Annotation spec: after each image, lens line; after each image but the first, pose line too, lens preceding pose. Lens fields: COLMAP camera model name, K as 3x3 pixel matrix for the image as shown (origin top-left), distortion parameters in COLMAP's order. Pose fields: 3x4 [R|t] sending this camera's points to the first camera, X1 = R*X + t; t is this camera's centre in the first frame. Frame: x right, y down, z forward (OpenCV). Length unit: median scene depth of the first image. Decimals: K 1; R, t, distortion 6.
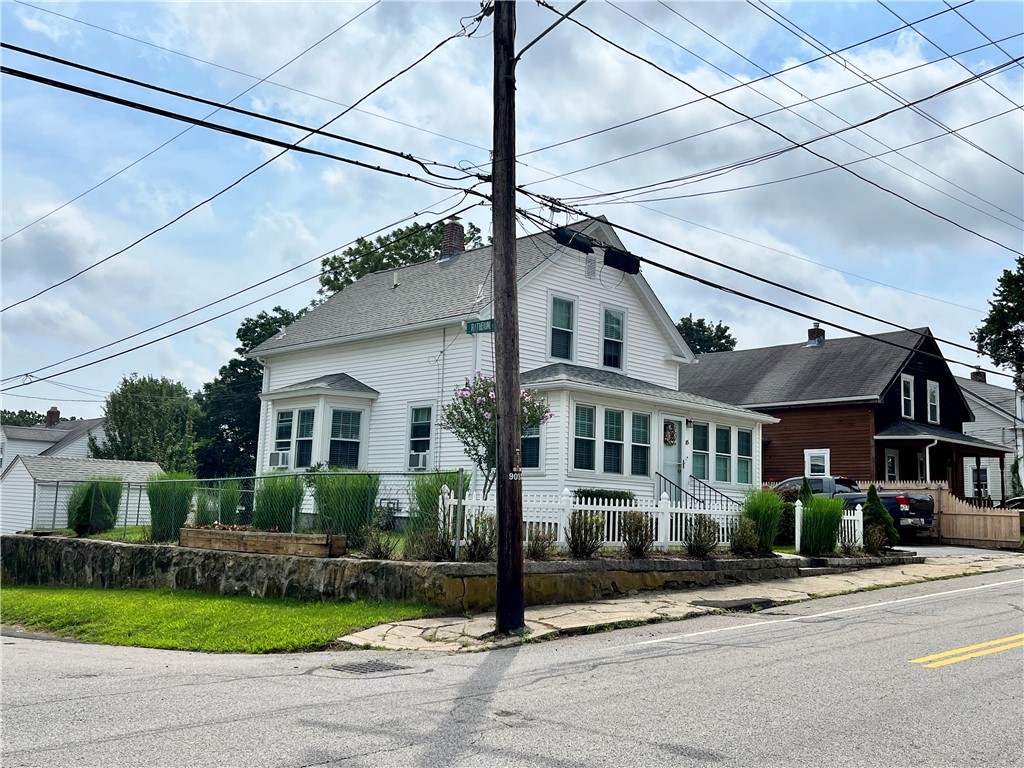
lens RADIAL K [[1089.4, 0, 512.0], [0, 1089.4, 384.0], [0, 0, 1]] dist [0.097681, -0.009754]
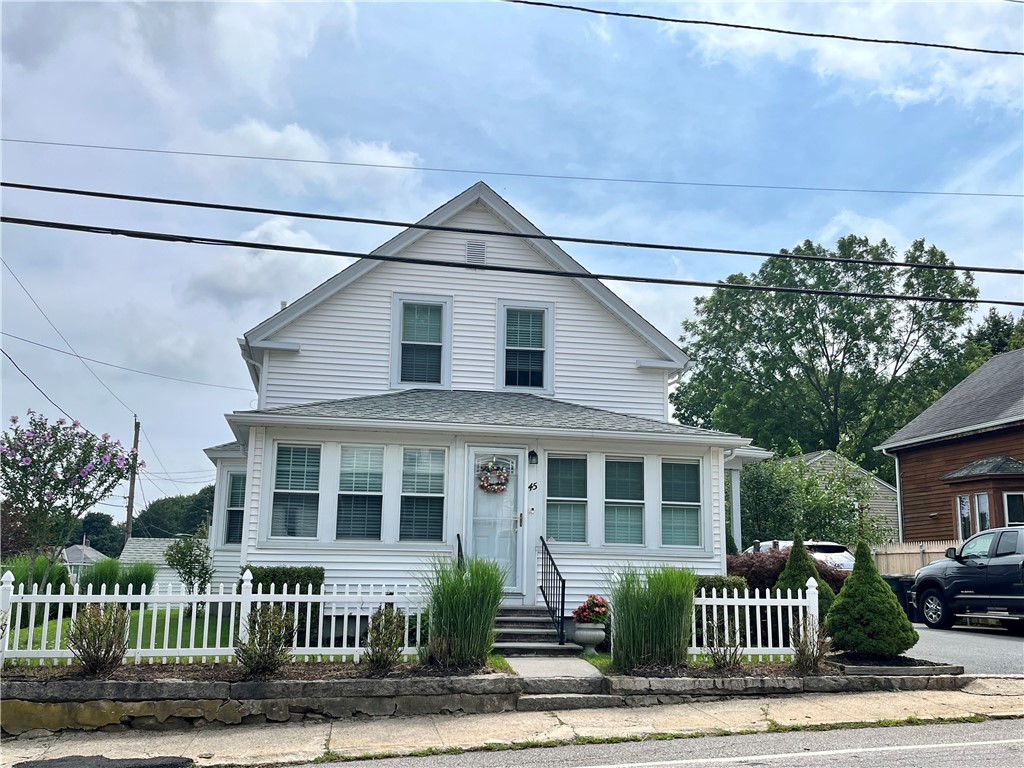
lens RADIAL K [[1089.4, 0, 512.0], [0, 1089.4, 384.0], [0, 0, 1]] dist [0.097681, -0.009754]
pose [[0.820142, -0.124931, -0.558354, 0.513914], [0.077791, 0.991156, -0.107507, 0.061236], [0.566847, 0.044736, 0.822607, 0.462479]]
